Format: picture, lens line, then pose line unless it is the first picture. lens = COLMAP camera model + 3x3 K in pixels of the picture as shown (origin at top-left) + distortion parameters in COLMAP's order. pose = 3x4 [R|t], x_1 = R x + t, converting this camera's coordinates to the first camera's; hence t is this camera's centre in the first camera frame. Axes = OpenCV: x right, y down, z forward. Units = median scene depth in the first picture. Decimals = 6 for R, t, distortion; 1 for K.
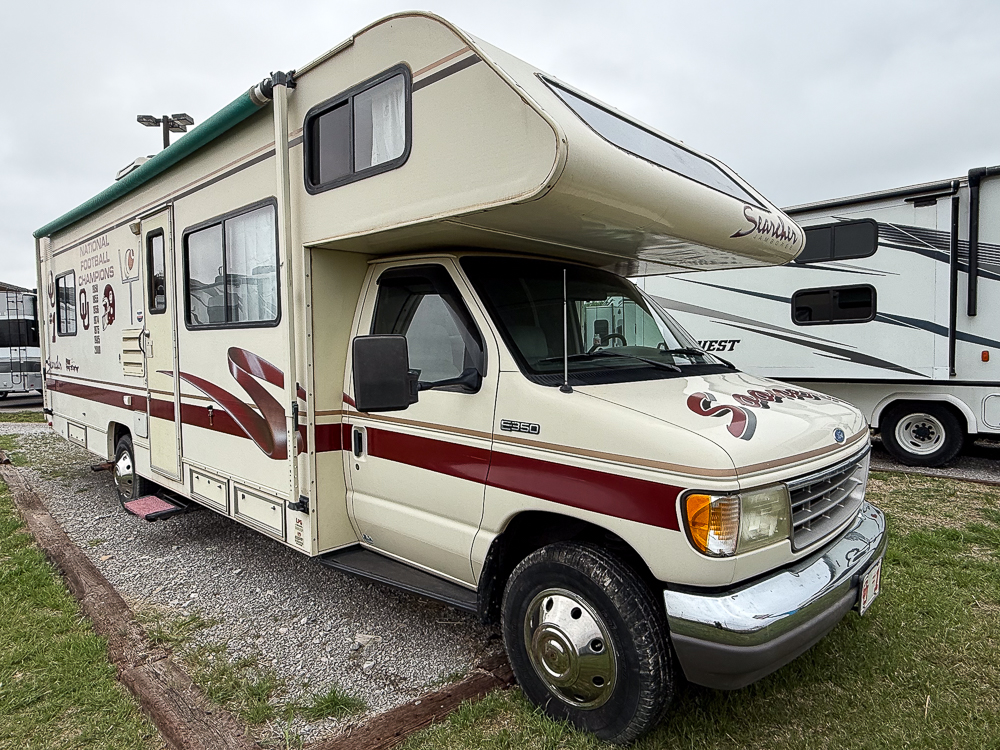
lens RADIAL K [[615.0, 0, 501.1], [0, 615.0, 374.1], [0, 0, 1]] dist [0.002315, 0.000551]
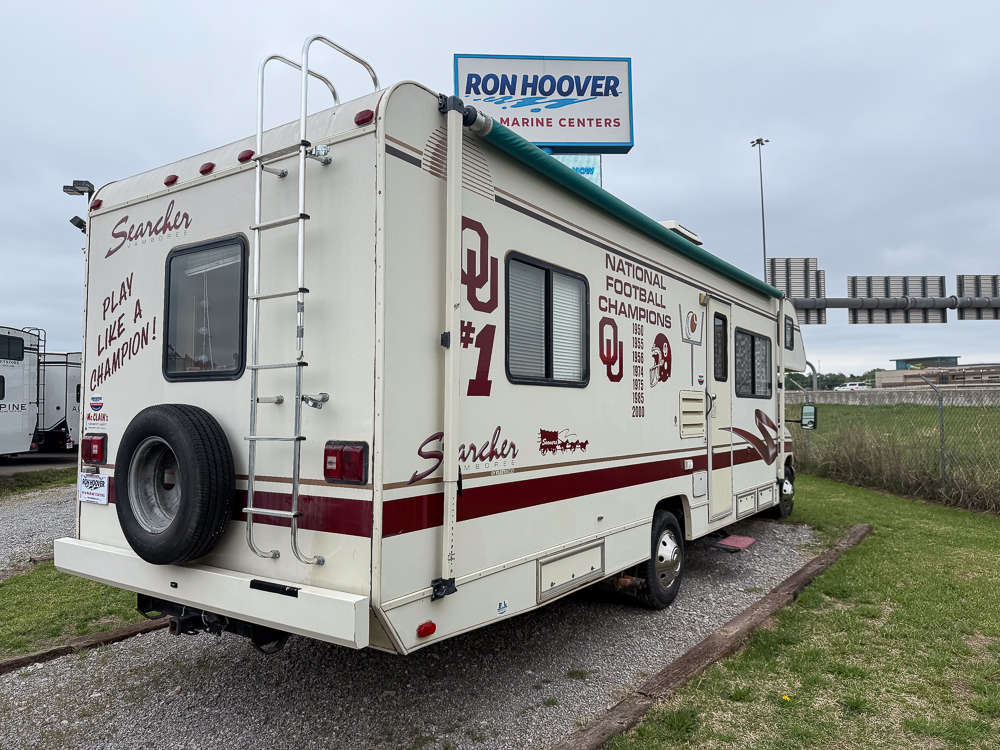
lens RADIAL K [[703.3, 0, 499.5], [0, 703.3, 370.6], [0, 0, 1]] dist [0.056313, -0.052095]
pose [[-0.164058, 0.060135, 0.984616, -1.682947], [0.048097, 0.997441, -0.052904, -0.059599], [-0.985277, 0.038678, -0.166531, 1.500528]]
